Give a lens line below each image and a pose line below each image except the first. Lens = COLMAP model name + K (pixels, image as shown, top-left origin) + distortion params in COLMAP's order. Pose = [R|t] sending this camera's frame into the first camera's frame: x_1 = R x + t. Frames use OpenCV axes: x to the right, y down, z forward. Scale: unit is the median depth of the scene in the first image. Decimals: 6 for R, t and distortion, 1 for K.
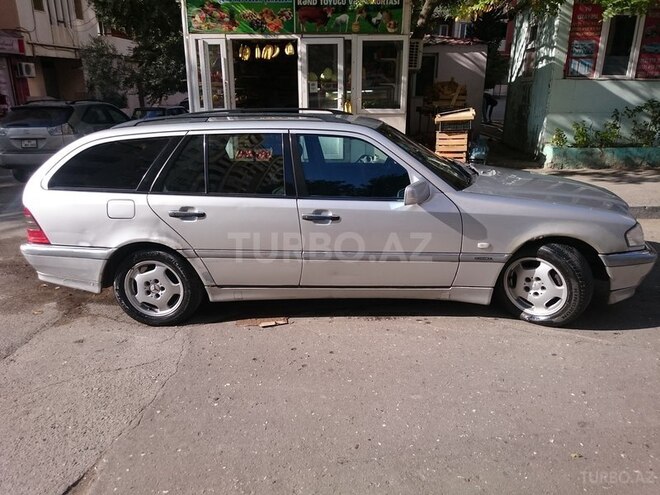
lens RADIAL K [[489.2, 0, 329.9], [0, 489.2, 245.0], [0, 0, 1]] dist [0.025257, -0.020866]
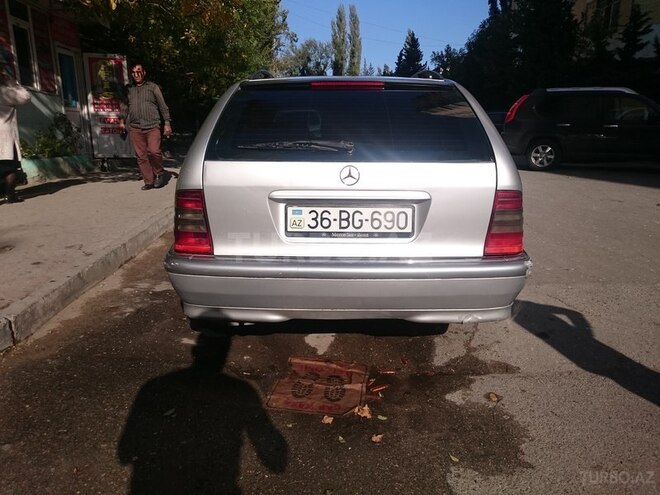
lens RADIAL K [[489.2, 0, 330.0], [0, 489.2, 249.1], [0, 0, 1]] dist [0.025257, -0.020866]
pose [[-0.071522, -0.225954, 0.971509, -0.521020], [0.299441, 0.924212, 0.236998, -0.099014], [-0.951430, 0.307860, 0.001559, 0.540089]]
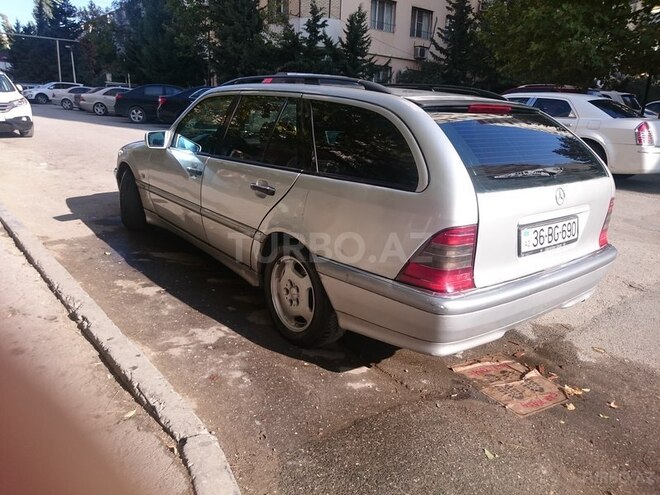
lens RADIAL K [[489.2, 0, 330.9], [0, 489.2, 246.9], [0, 0, 1]] dist [0.025257, -0.020866]
pose [[-0.677585, -0.219446, 0.701942, -0.388812], [0.192590, 0.868194, 0.457328, -0.203017], [-0.709780, 0.445066, -0.546012, 0.784014]]
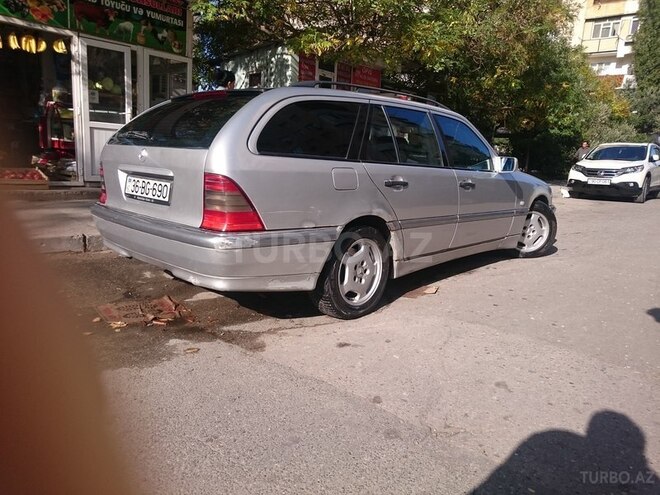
lens RADIAL K [[489.2, 0, 327.8], [0, 489.2, 248.9], [0, 0, 1]] dist [0.025257, -0.020866]
pose [[0.641305, -0.098131, 0.760985, -0.460385], [0.178356, 0.983686, -0.023457, 0.025475], [-0.746269, 0.150769, 0.648345, 0.204281]]
